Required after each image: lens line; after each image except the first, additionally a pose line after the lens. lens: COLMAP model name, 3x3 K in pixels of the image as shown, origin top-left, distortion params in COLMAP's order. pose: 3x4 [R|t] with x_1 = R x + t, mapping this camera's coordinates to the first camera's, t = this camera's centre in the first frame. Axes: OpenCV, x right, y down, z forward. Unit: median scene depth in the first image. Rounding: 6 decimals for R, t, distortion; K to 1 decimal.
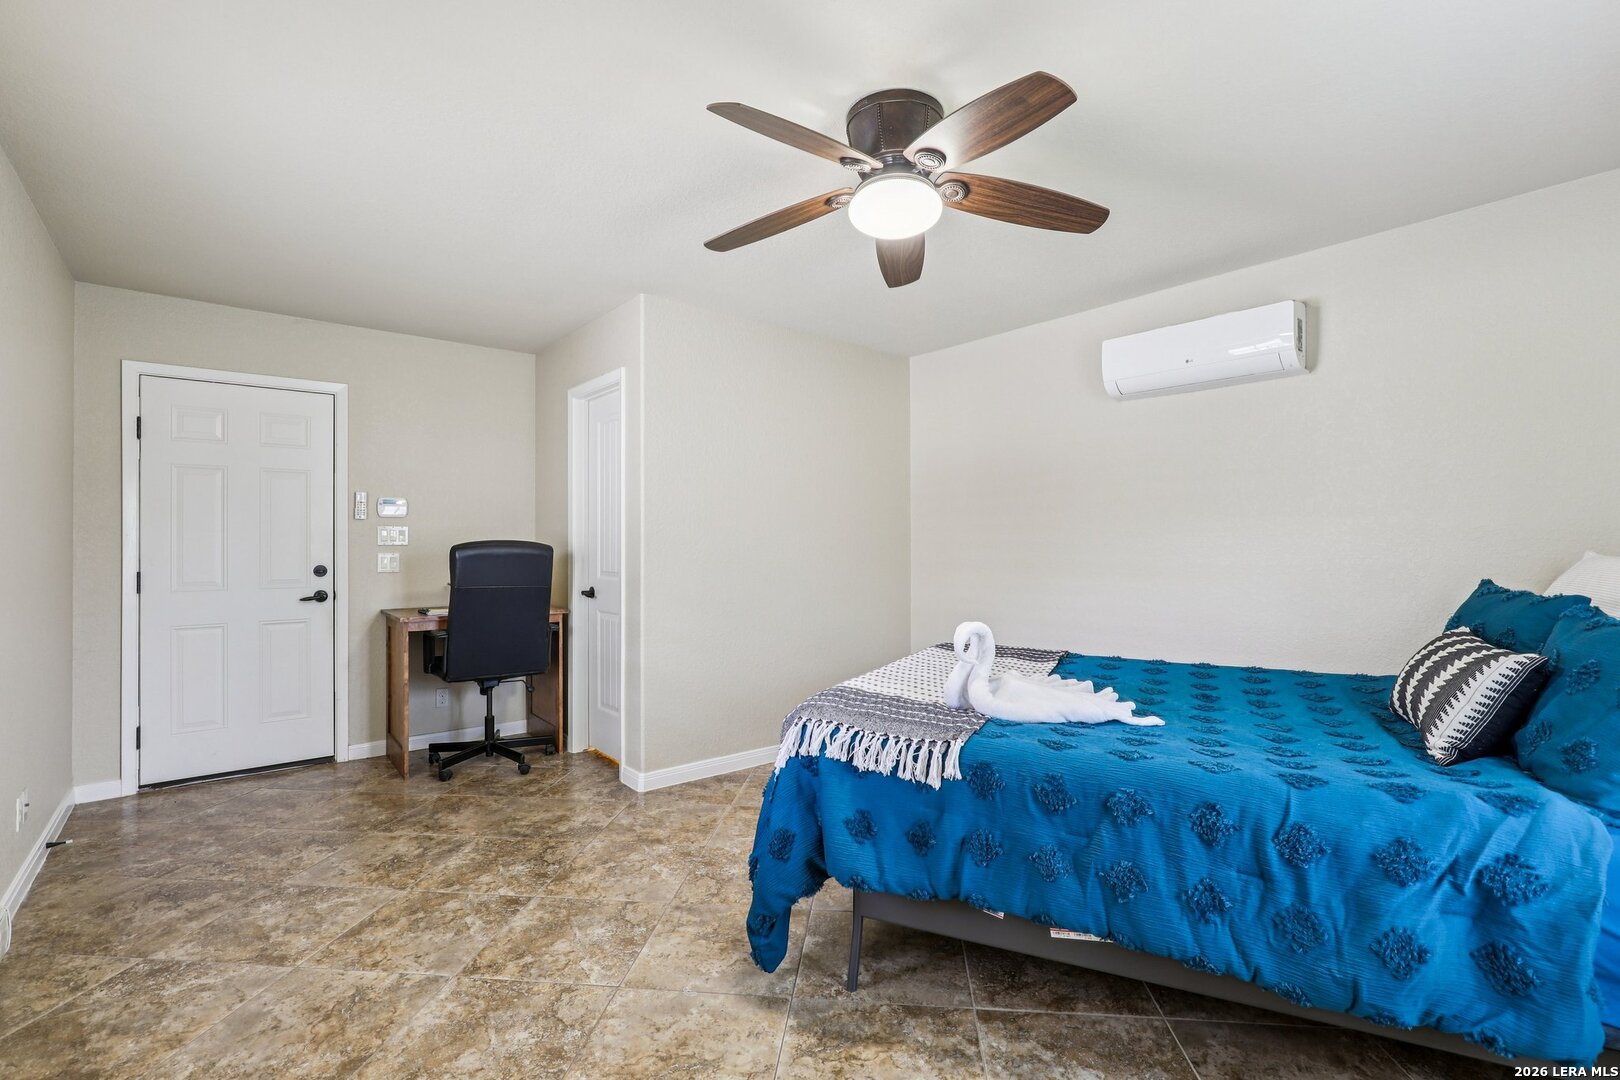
lens RADIAL K [[733.8, 0, 810.1], [0, 733.8, 544.1], [0, 0, 1]] dist [0.003106, 0.003061]
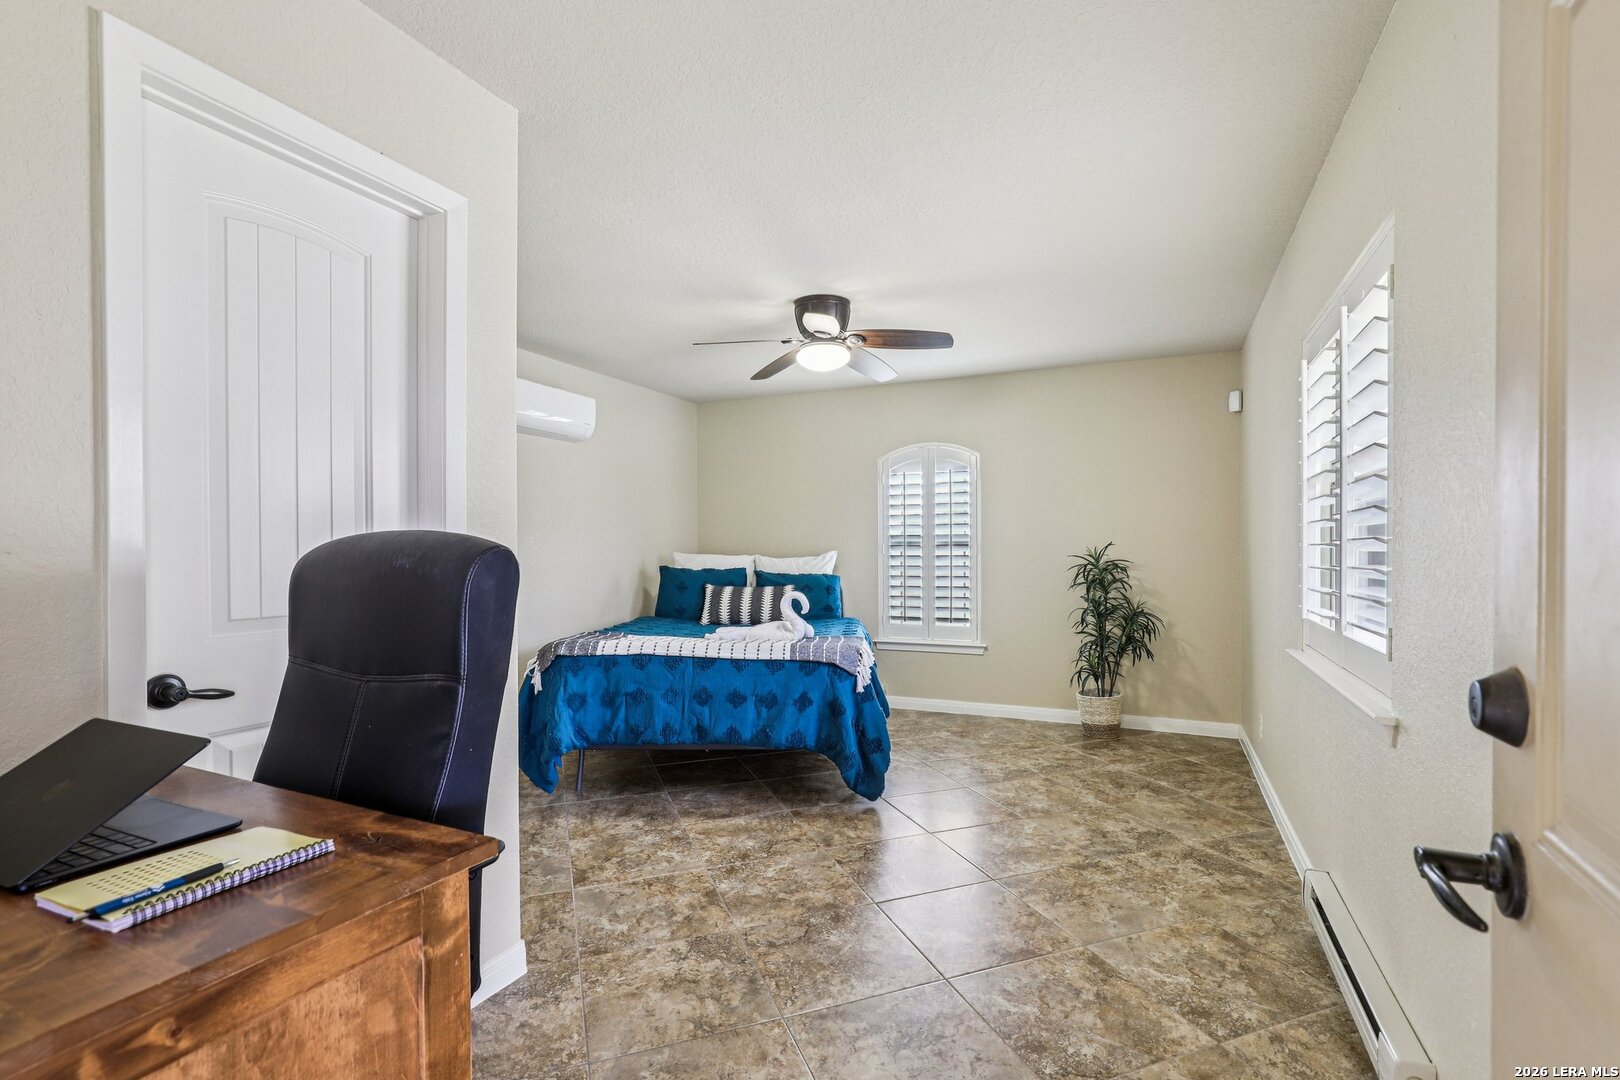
lens RADIAL K [[733.8, 0, 811.4], [0, 733.8, 549.1], [0, 0, 1]] dist [0.003106, 0.003061]
pose [[-0.432805, 0.005602, 0.901470, -1.400246], [-0.002704, 0.999968, -0.007512, 0.010642], [-0.901484, -0.005689, -0.432776, 1.712470]]
